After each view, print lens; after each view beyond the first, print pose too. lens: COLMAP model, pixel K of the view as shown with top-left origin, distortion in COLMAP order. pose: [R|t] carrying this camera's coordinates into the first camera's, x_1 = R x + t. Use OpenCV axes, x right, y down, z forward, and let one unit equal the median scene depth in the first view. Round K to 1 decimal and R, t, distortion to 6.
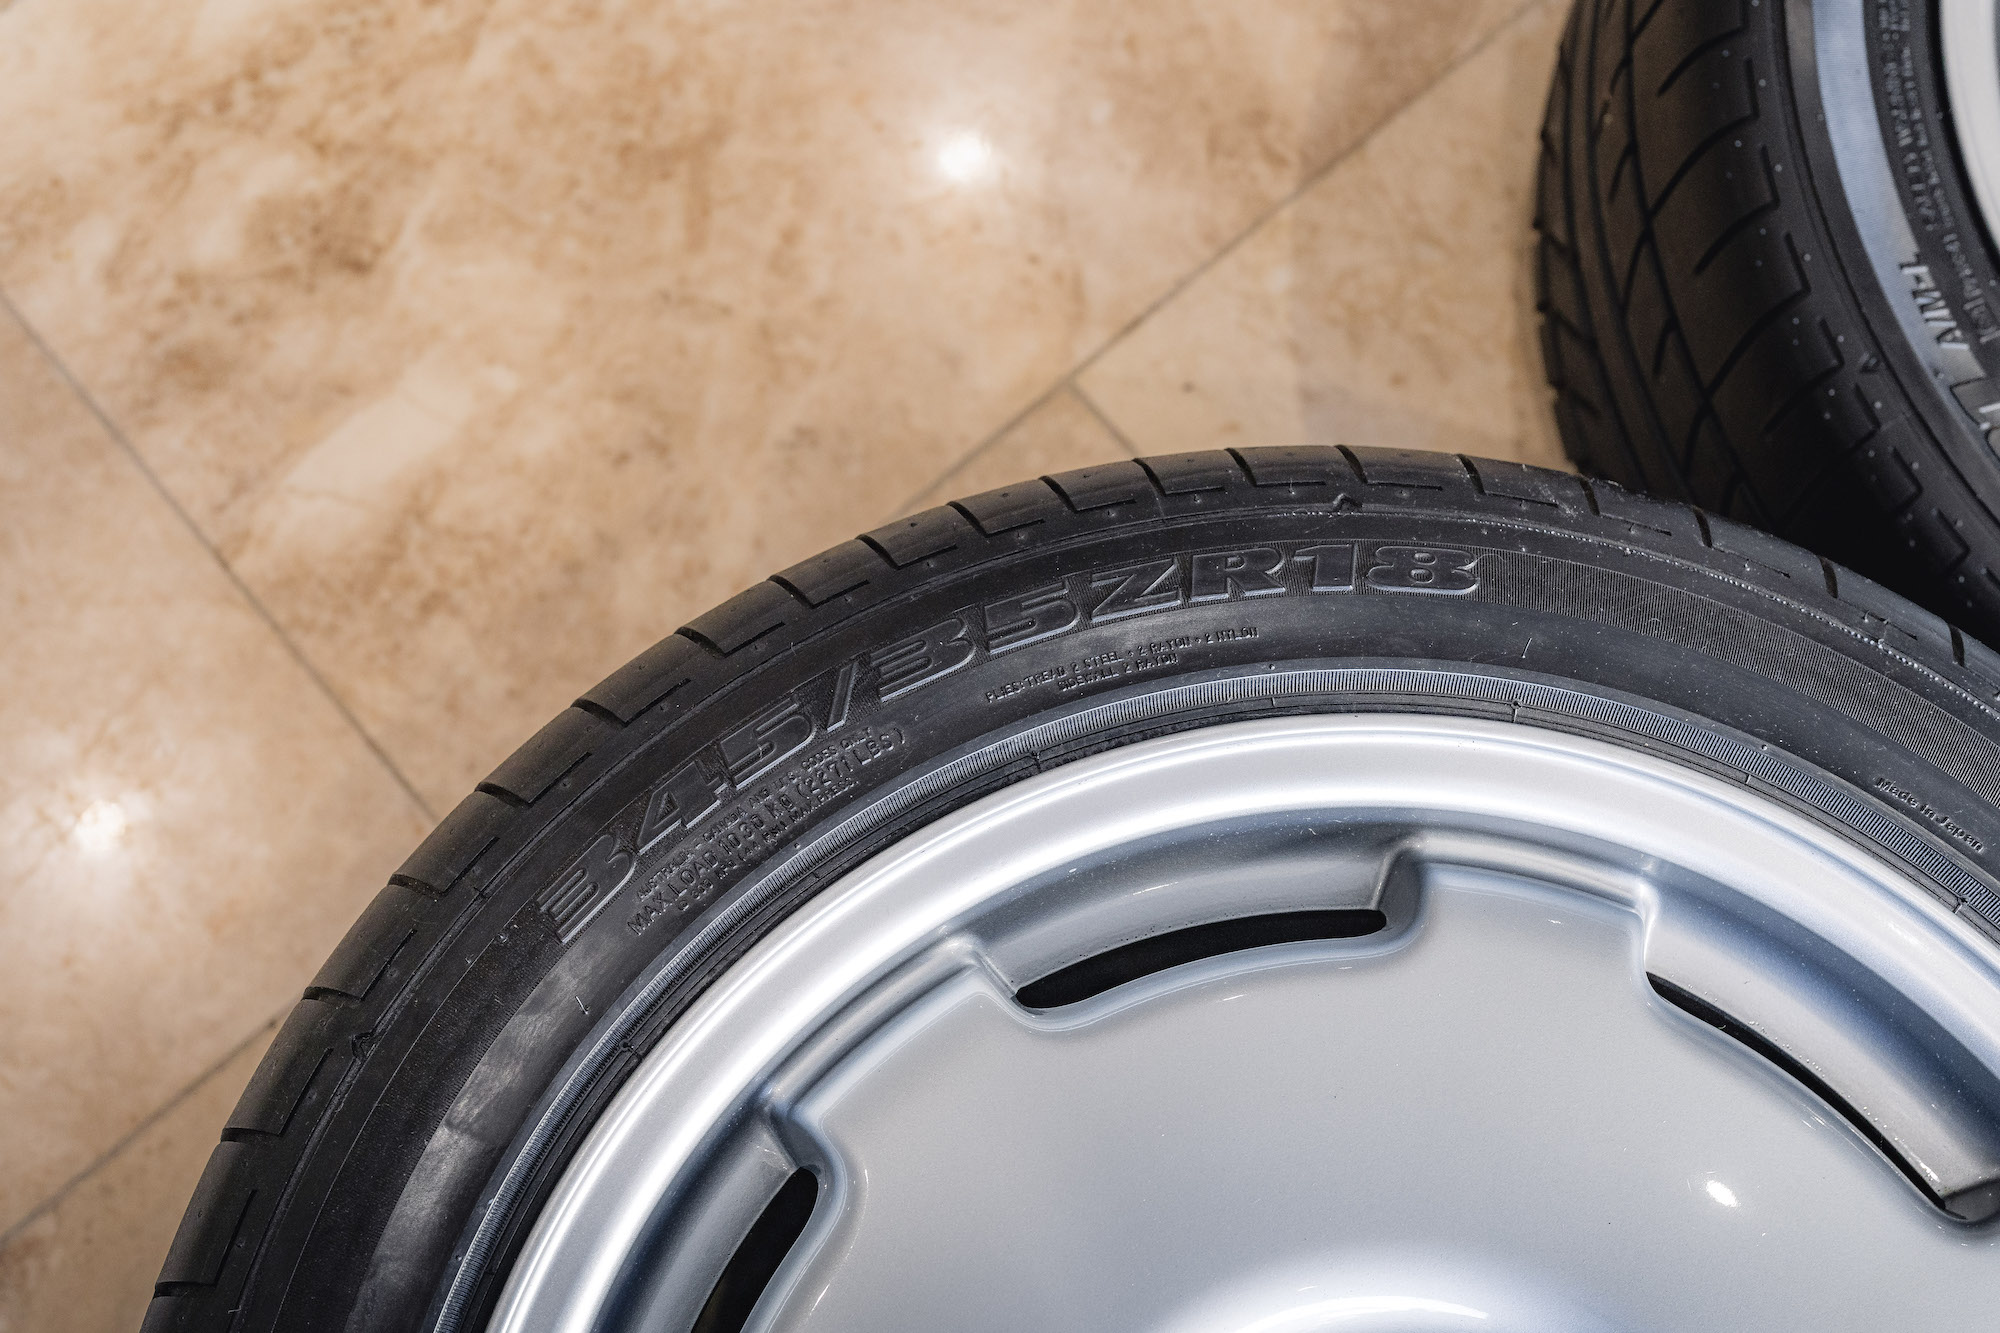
lens RADIAL K [[2908.0, 0, 1000.0], [0, 2908.0, 666.5], [0, 0, 1]] dist [-0.212613, 0.814976]
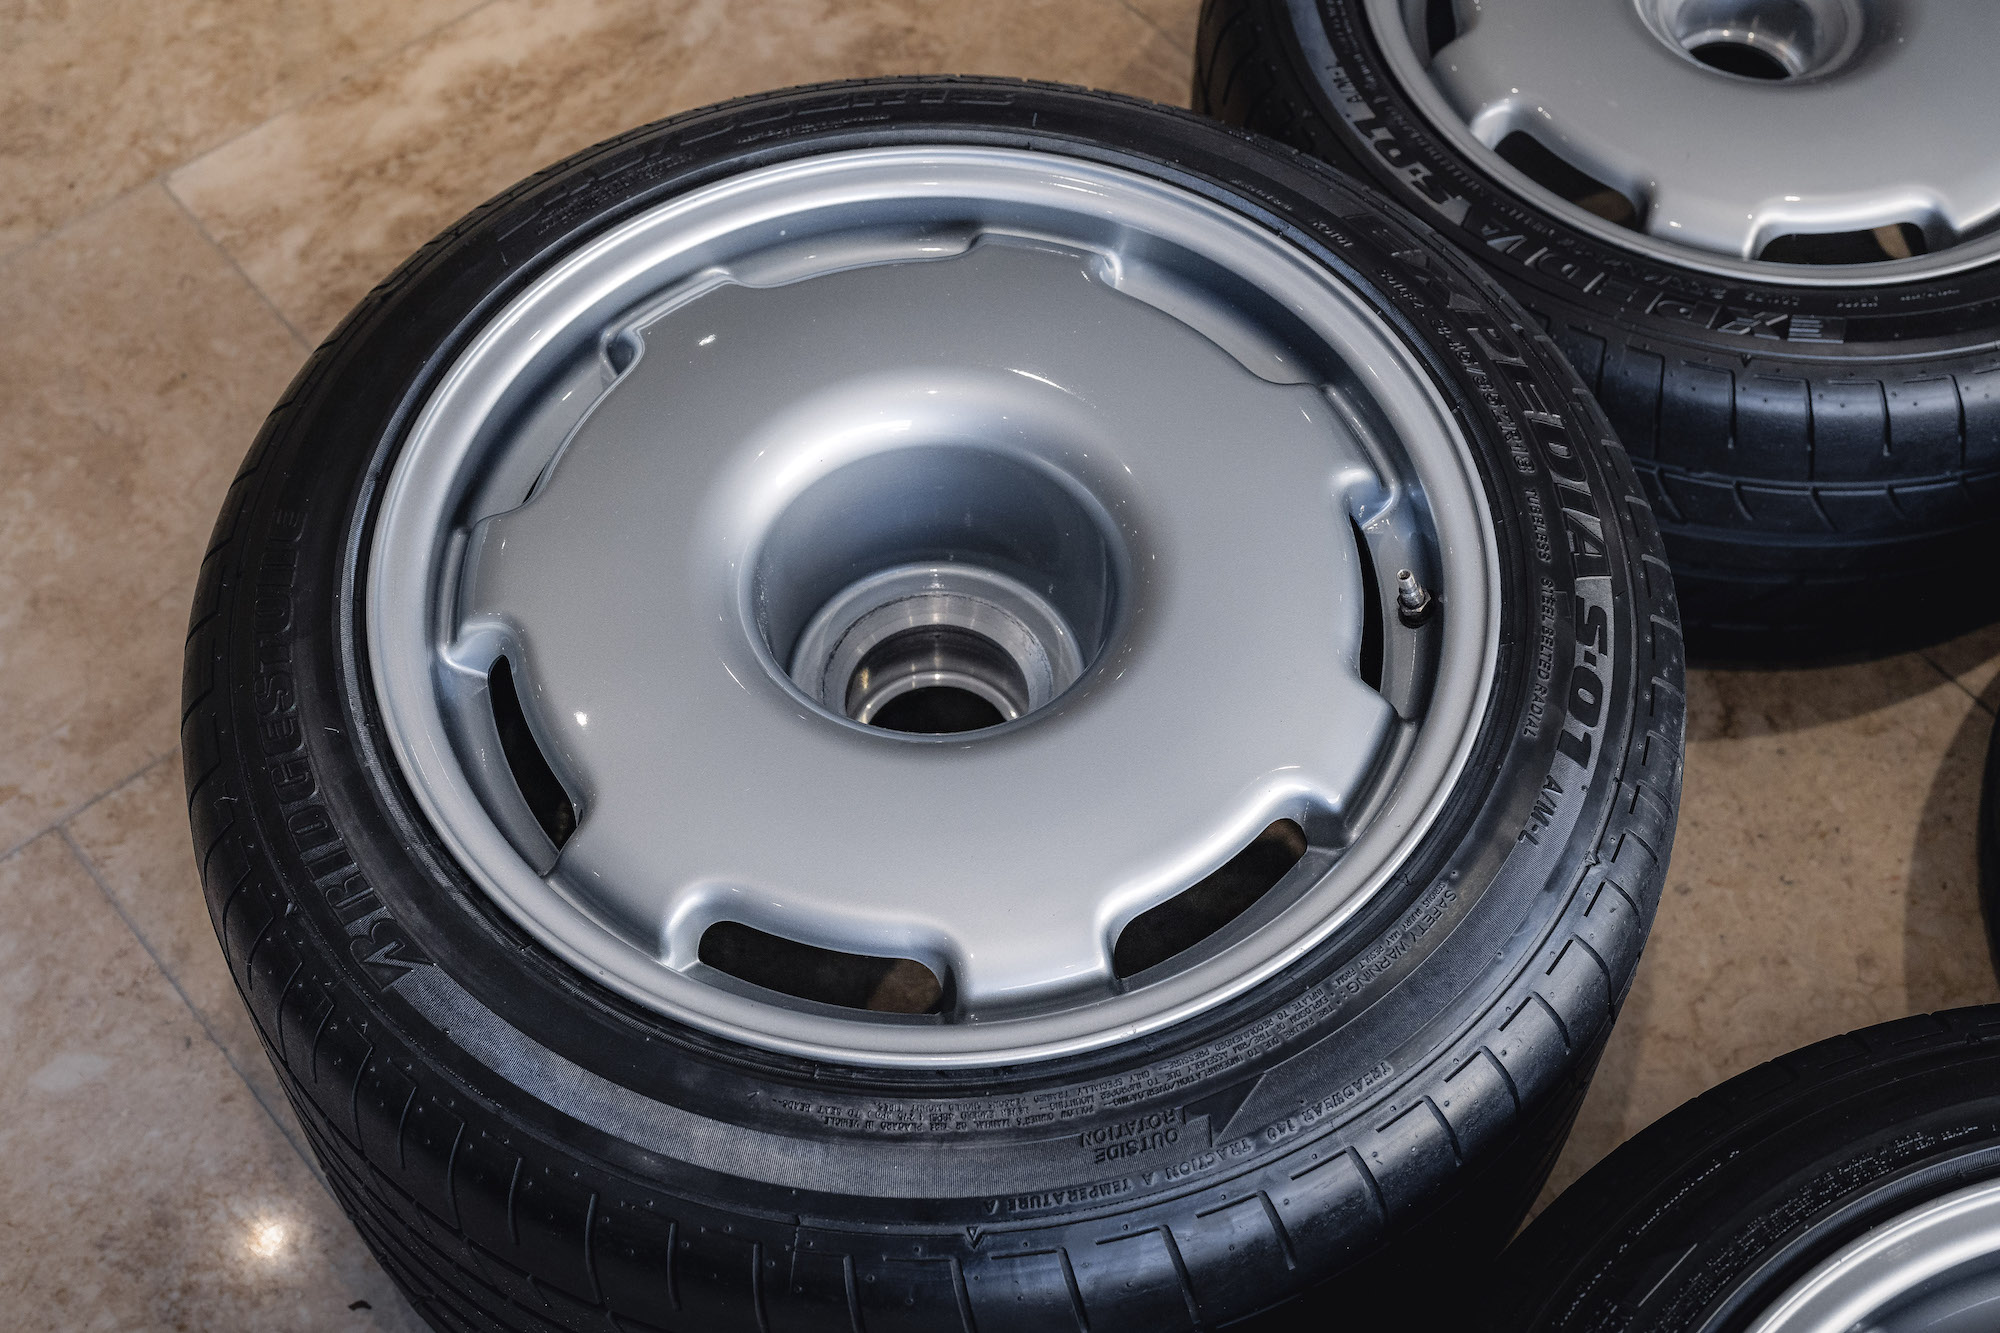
lens RADIAL K [[2908.0, 0, 1000.0], [0, 2908.0, 666.5], [0, 0, 1]] dist [-0.212613, 0.814976]
pose [[0.997149, -0.016992, -0.073516, 0.193063], [-0.010231, 0.934867, -0.354851, 0.644143], [0.074757, 0.354591, 0.932028, -0.387701]]
